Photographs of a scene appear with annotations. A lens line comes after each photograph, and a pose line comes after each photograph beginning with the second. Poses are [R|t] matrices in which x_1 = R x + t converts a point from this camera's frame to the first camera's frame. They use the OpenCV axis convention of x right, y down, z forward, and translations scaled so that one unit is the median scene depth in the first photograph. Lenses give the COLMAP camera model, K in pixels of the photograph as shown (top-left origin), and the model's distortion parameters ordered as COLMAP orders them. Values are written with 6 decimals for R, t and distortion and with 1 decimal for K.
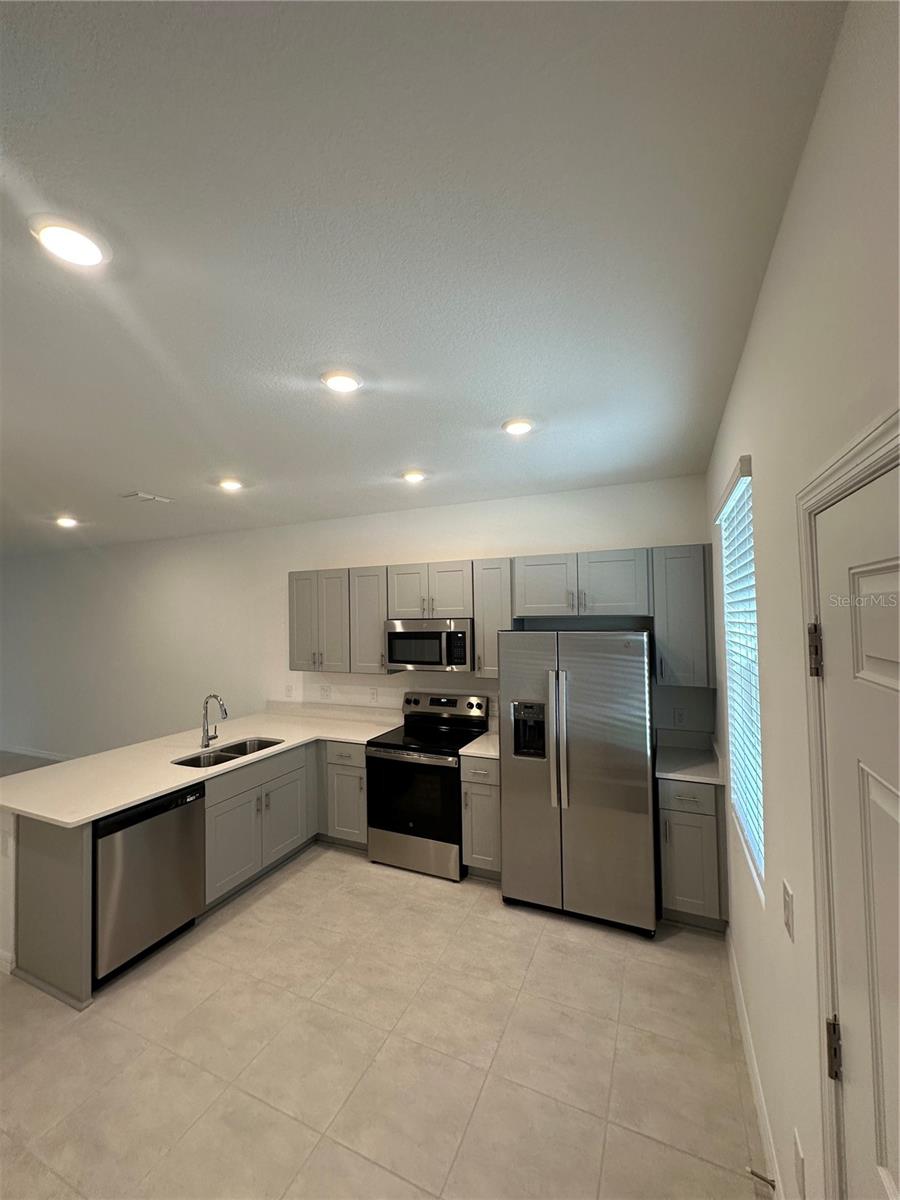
lens RADIAL K [[476.7, 0, 450.4], [0, 476.7, 600.6], [0, 0, 1]] dist [-0.011495, 0.001448]
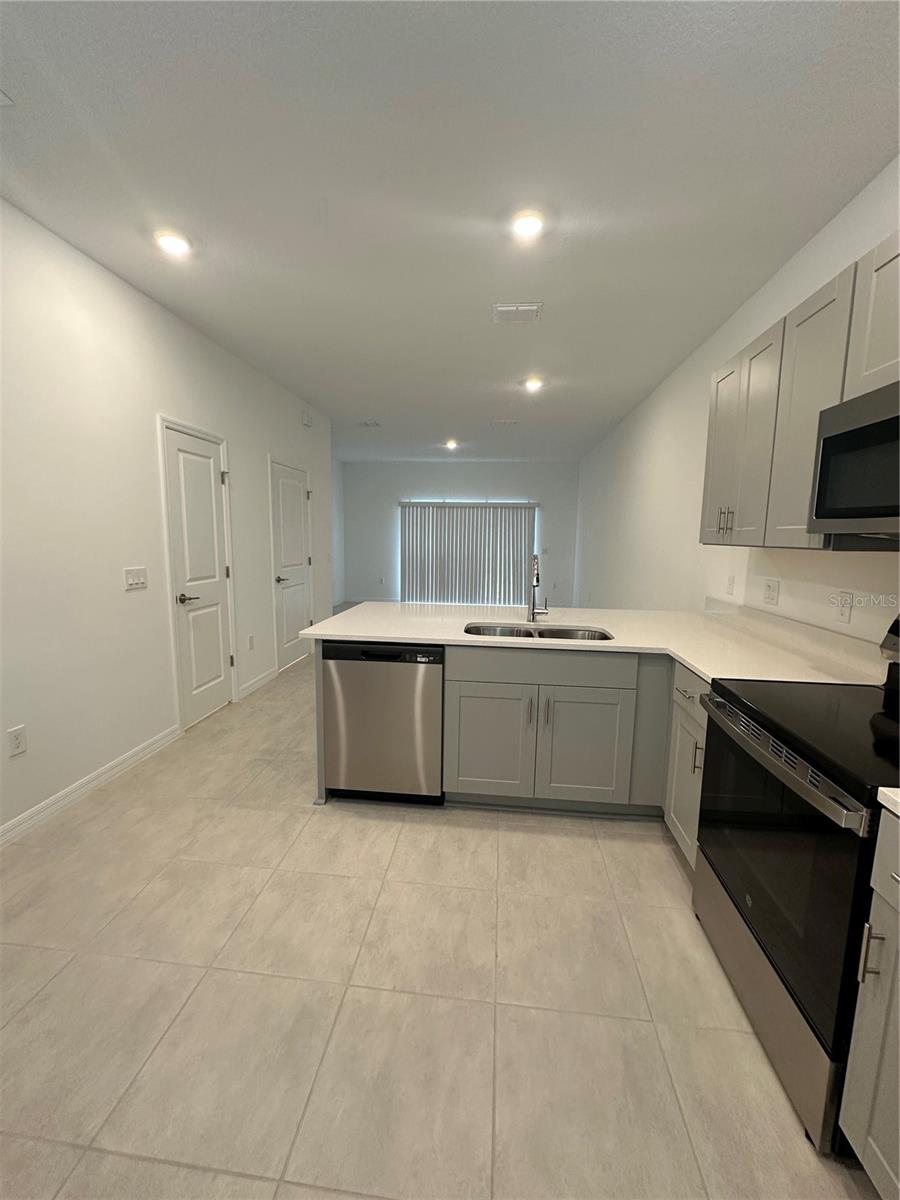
lens RADIAL K [[476.7, 0, 450.2], [0, 476.7, 600.3], [0, 0, 1]] dist [-0.011495, 0.001448]
pose [[0.308728, 0.153532, -0.938677, 0.187051], [0.005633, 0.986574, 0.163219, 0.153817], [0.951134, -0.055677, 0.303718, 0.671885]]
